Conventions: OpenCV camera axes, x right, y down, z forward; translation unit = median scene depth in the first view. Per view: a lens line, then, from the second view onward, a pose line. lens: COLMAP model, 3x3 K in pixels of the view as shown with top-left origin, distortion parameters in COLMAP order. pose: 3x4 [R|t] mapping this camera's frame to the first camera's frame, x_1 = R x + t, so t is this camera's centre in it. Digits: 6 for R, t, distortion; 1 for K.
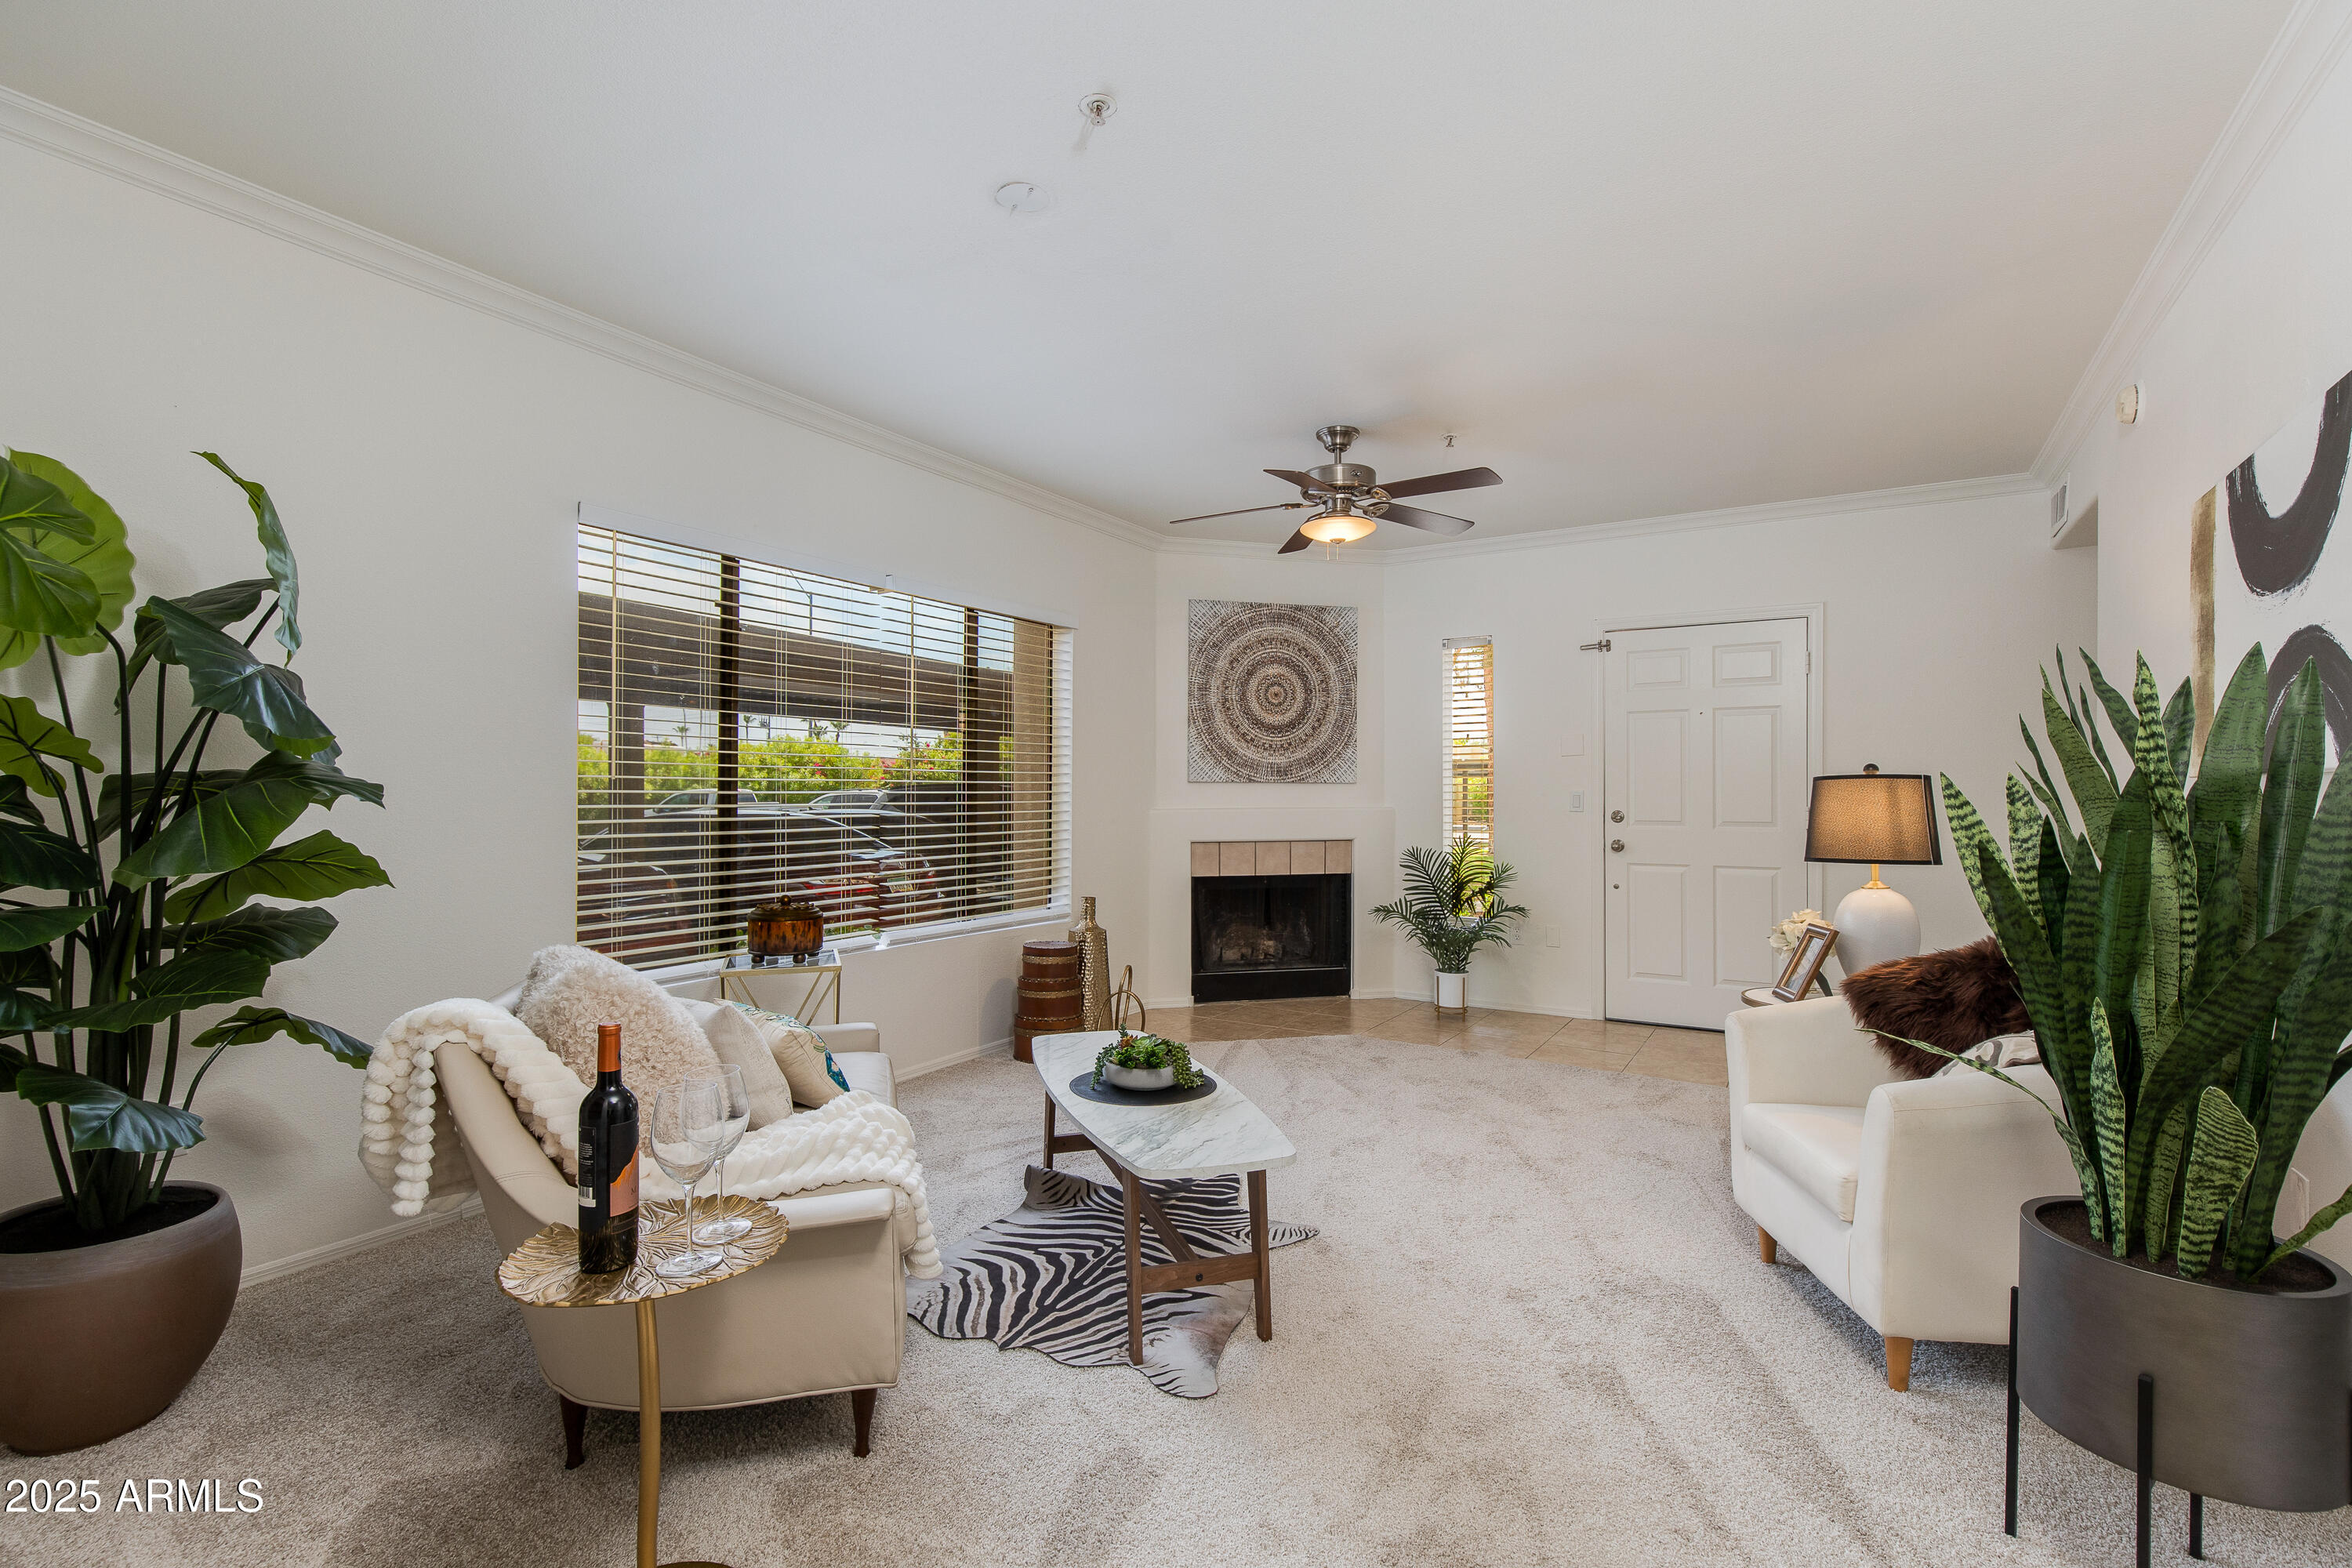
lens RADIAL K [[1057.1, 0, 1201.6], [0, 1057.1, 794.6], [0, 0, 1]] dist [0.000914, 0.000052]
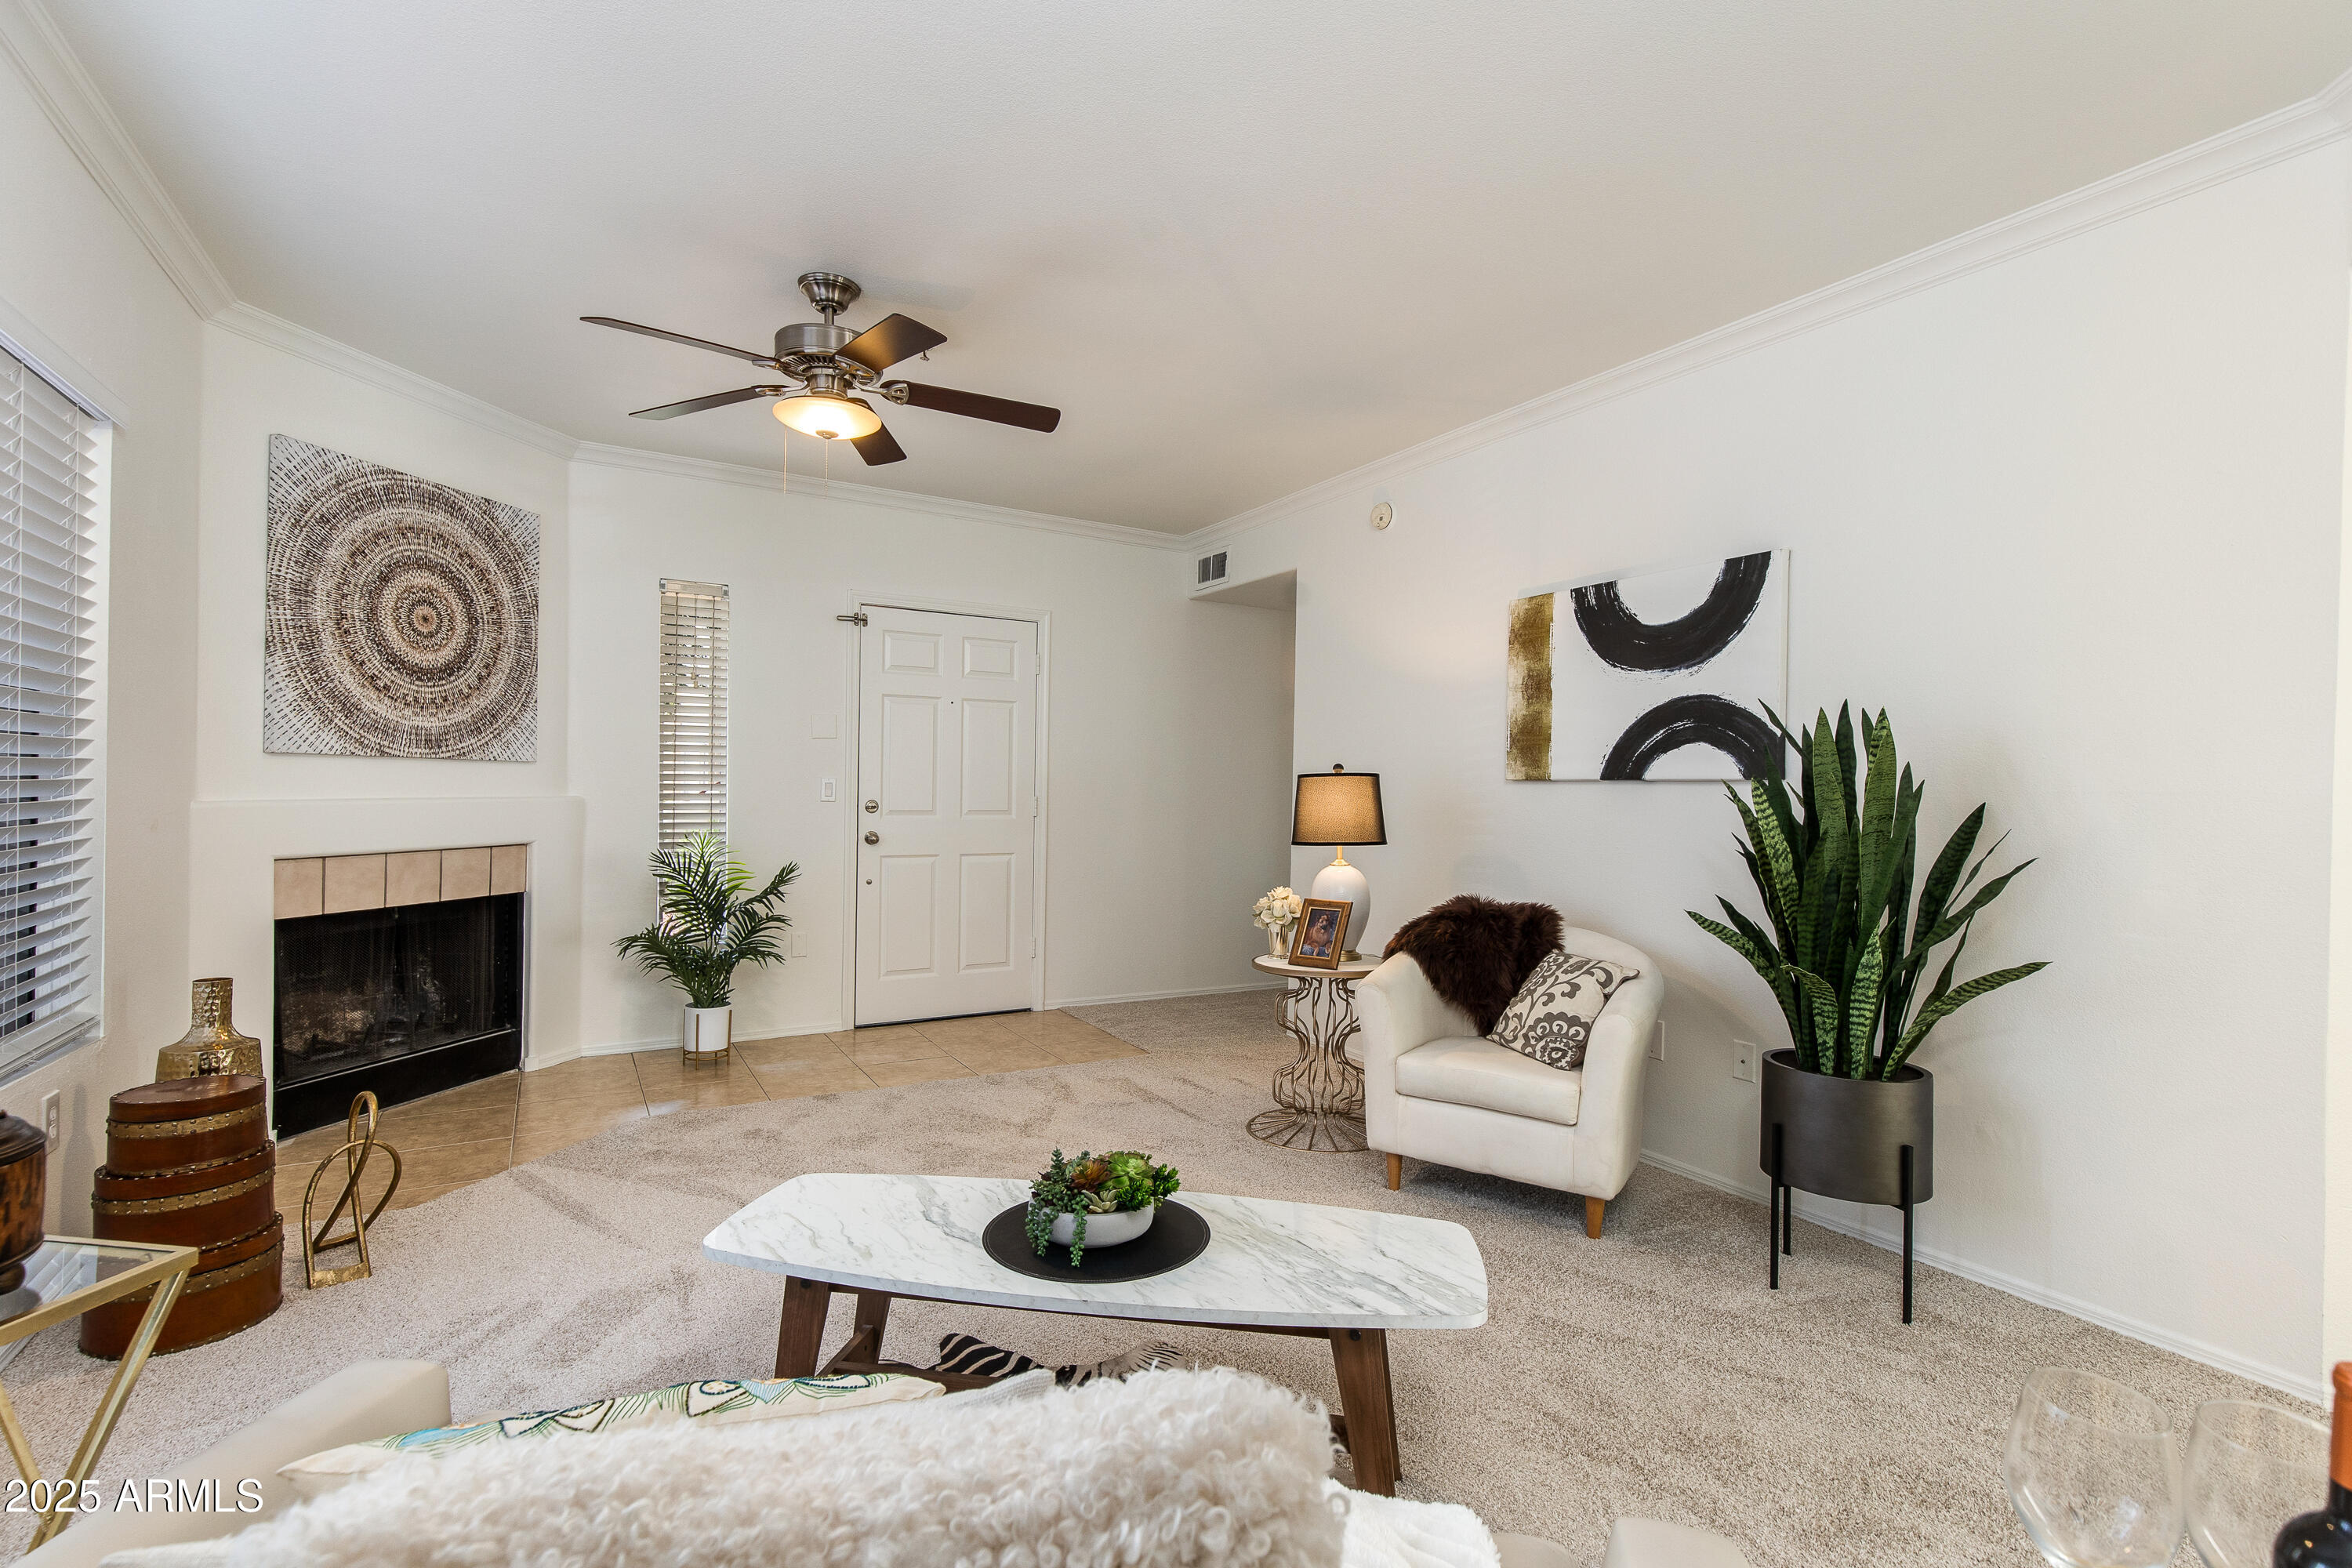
lens RADIAL K [[1057.1, 0, 1201.6], [0, 1057.1, 794.6], [0, 0, 1]] dist [0.000914, 0.000052]
pose [[0.468402, -0.000552, 0.883515, -0.273611], [-0.012648, 0.999893, 0.007330, -0.000117], [-0.883425, -0.014608, 0.468345, 0.294416]]
